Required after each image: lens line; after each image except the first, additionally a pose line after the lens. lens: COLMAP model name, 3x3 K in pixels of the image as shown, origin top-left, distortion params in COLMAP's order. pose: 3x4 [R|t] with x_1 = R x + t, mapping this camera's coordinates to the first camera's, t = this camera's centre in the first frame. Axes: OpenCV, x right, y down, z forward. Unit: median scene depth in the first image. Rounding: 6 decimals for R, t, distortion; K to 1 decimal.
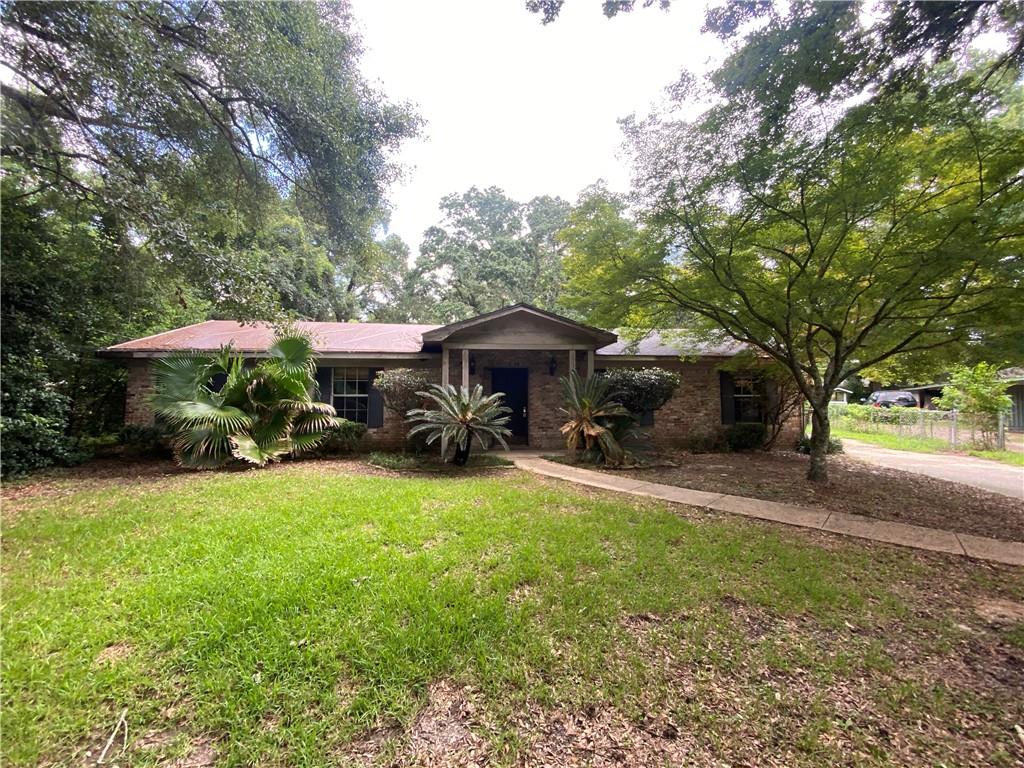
lens RADIAL K [[418.9, 0, 508.3], [0, 418.9, 387.1], [0, 0, 1]] dist [0.006272, -0.007184]
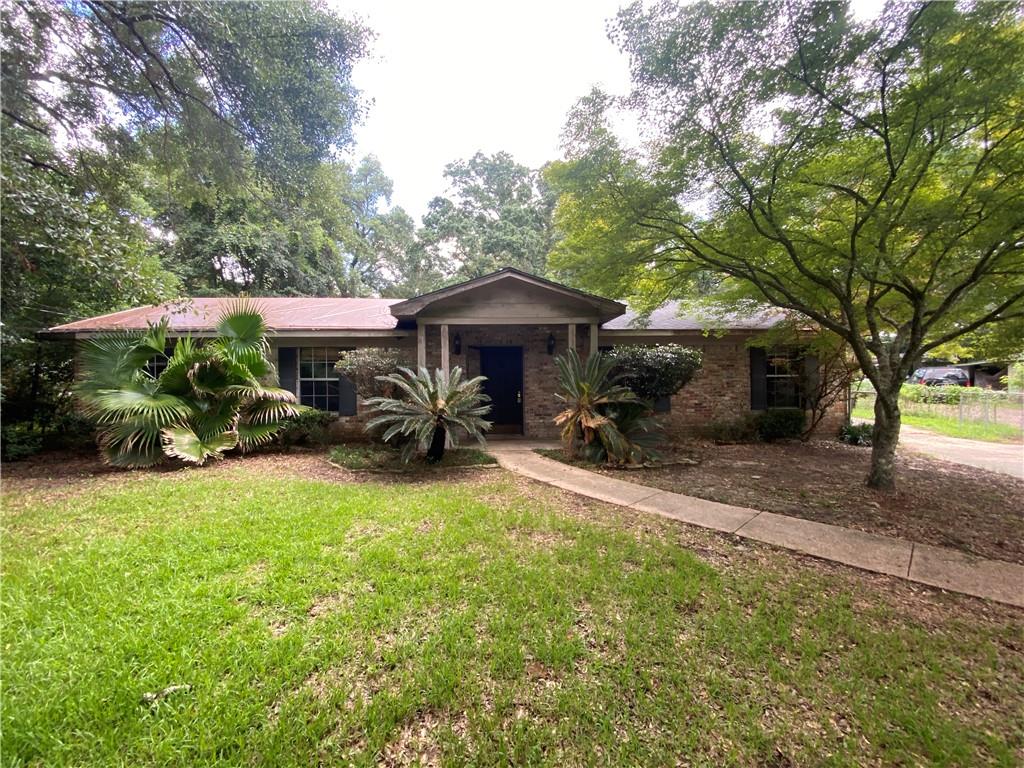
lens RADIAL K [[418.9, 0, 508.2], [0, 418.9, 383.4], [0, 0, 1]] dist [0.006272, -0.007184]
pose [[0.998942, -0.005993, -0.045607, 0.067256], [0.007961, 0.999039, 0.043103, -0.007117], [0.045305, -0.043421, 0.998029, 0.158972]]
